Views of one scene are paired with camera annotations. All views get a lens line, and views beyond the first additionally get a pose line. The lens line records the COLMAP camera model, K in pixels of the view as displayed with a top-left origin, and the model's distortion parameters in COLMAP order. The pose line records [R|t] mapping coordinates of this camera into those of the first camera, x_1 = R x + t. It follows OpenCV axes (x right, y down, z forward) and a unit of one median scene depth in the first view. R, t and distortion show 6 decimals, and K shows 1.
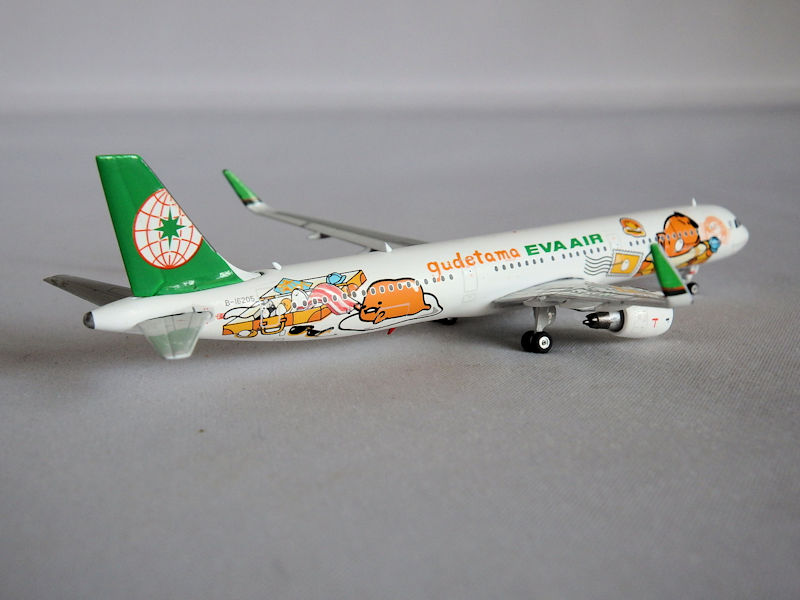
lens RADIAL K [[1128.0, 0, 400.0], [0, 1128.0, 300.0], [0, 0, 1]] dist [0.089257, 0.004034]
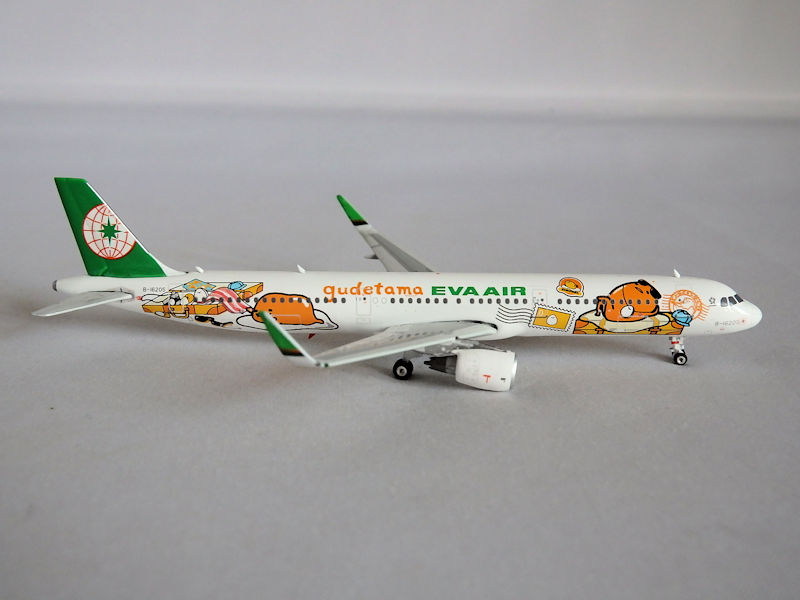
lens RADIAL K [[1128.0, 0, 400.0], [0, 1128.0, 300.0], [0, 0, 1]] dist [0.089257, 0.004034]
pose [[0.792288, 0.156030, -0.589859, 0.819423], [-0.157206, 0.986312, 0.049744, -0.091939], [0.589547, 0.053318, 0.805973, 0.049828]]
